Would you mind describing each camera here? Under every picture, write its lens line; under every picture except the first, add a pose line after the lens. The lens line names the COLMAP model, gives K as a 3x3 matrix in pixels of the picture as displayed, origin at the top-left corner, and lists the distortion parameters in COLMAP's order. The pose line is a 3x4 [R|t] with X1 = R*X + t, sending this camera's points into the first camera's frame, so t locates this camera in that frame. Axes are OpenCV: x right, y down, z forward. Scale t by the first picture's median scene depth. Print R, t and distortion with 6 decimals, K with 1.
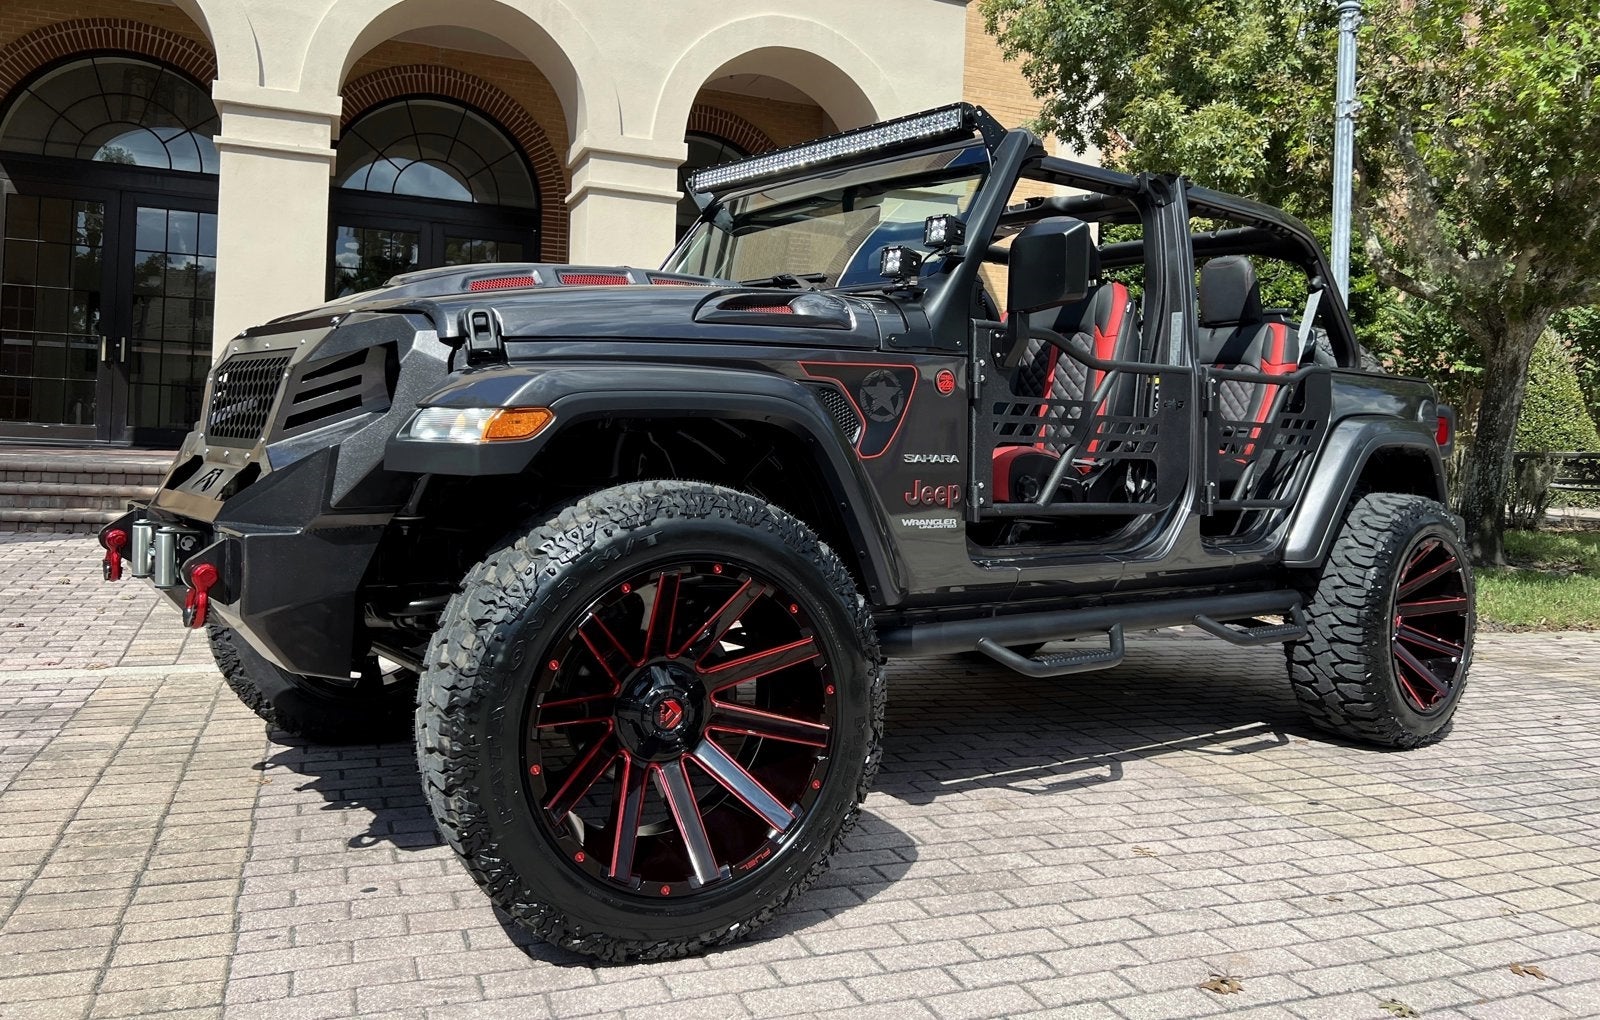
lens RADIAL K [[1184.4, 0, 803.4], [0, 1184.4, 434.2], [0, 0, 1]] dist [0.053012, -0.063953]
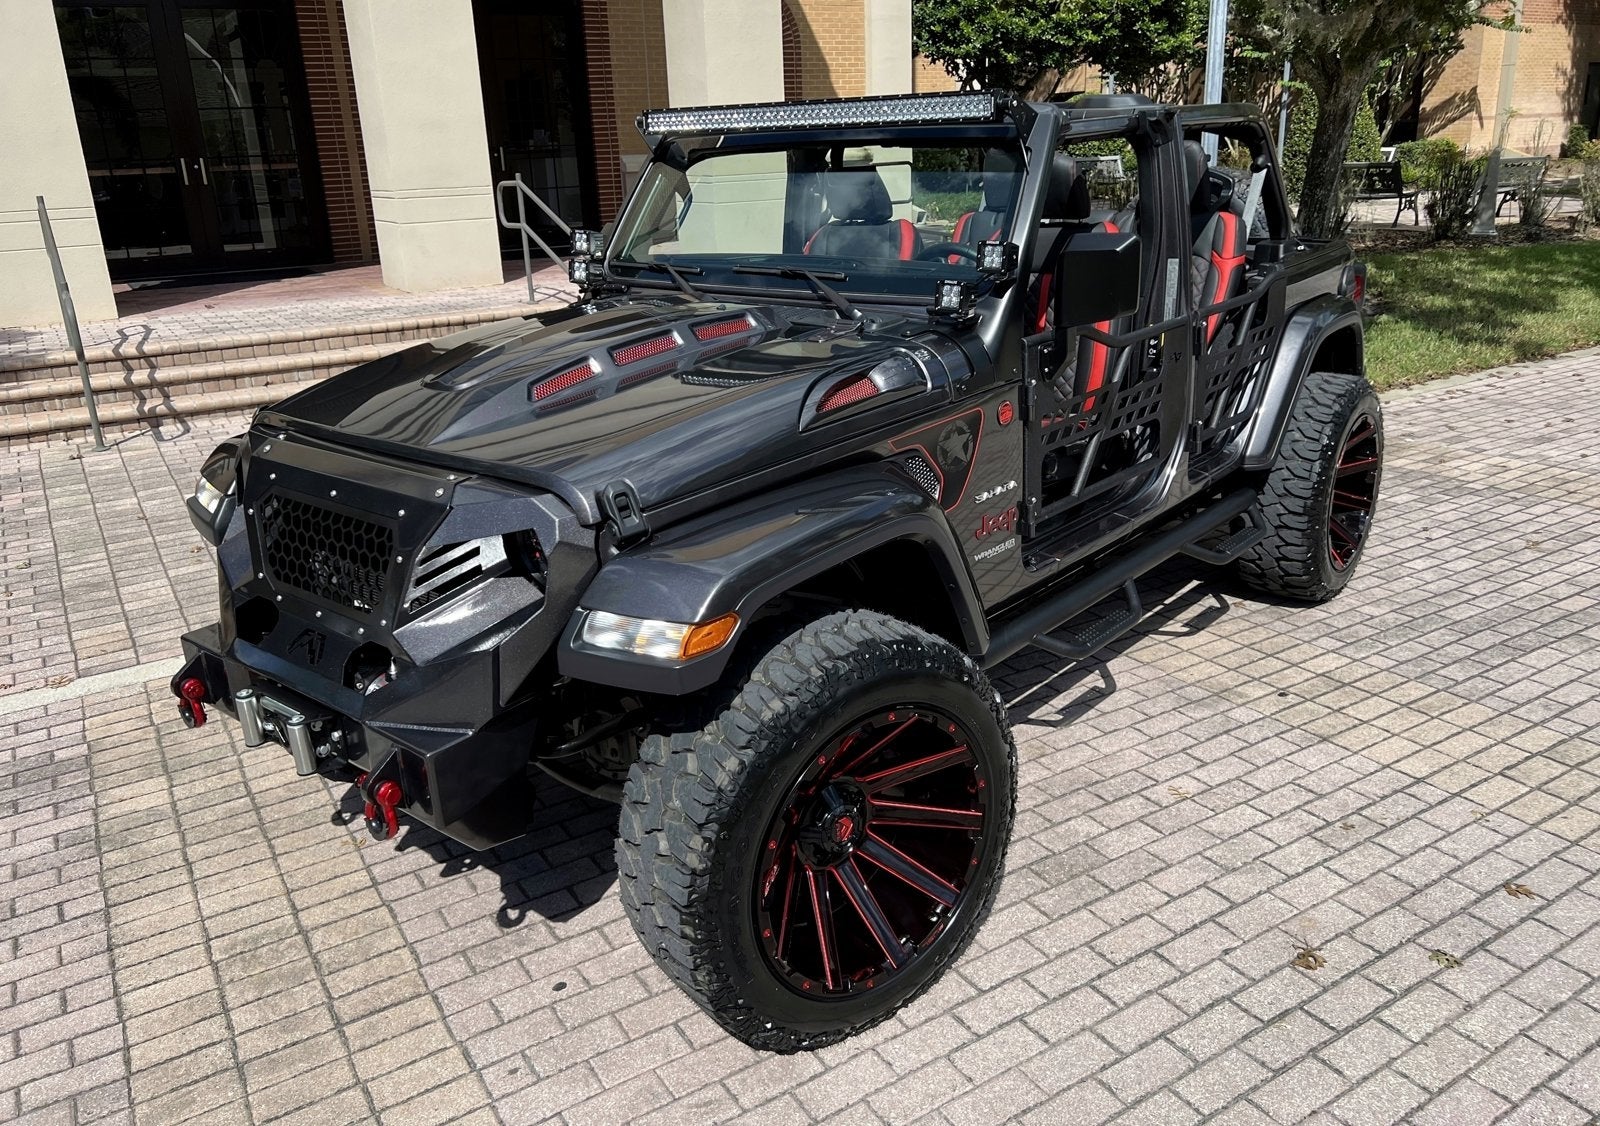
lens RADIAL K [[1189.7, 0, 794.5], [0, 1189.7, 533.4], [0, 0, 1]] dist [0.034564, -0.036349]
pose [[0.981229, -0.127367, 0.144801, -0.214095], [0.075006, 0.943799, 0.321896, -0.285517], [-0.177662, -0.304993, 0.935636, 0.055837]]
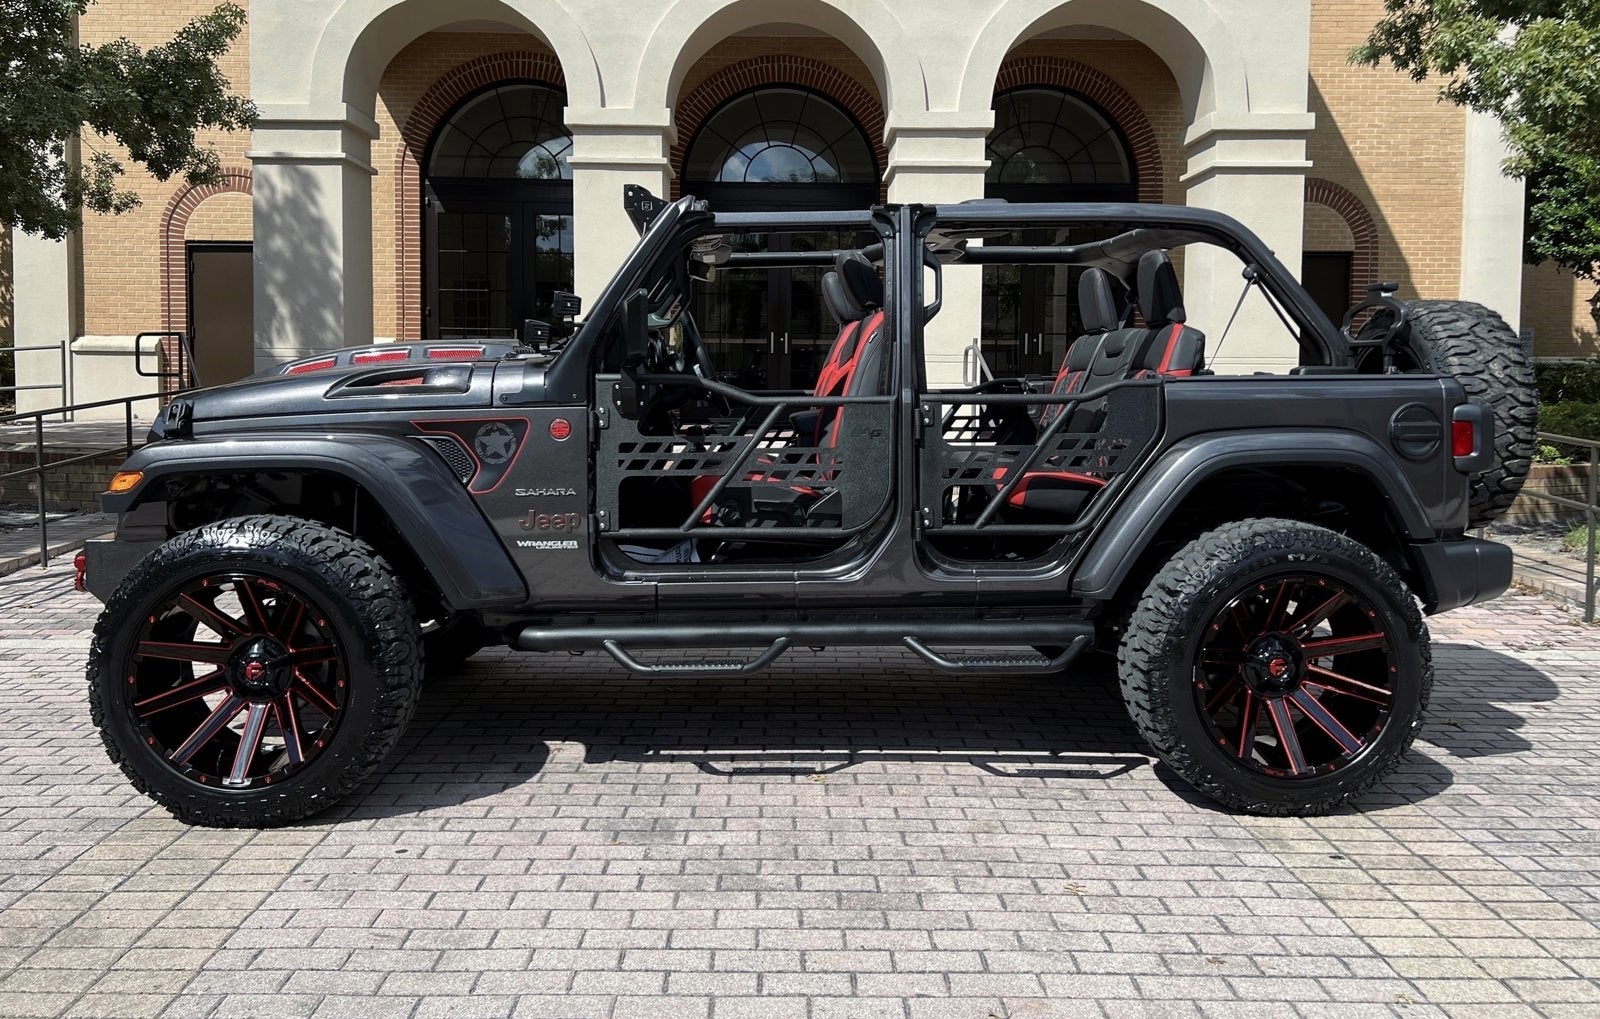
lens RADIAL K [[1205.0, 0, 800.7], [0, 1205.0, 447.2], [0, 0, 1]] dist [0.041575, -0.050234]
pose [[0.934999, -0.009734, -0.354516, 0.432420], [0.030509, 0.998125, 0.053061, -0.097776], [0.353334, -0.060428, 0.933543, -0.048934]]
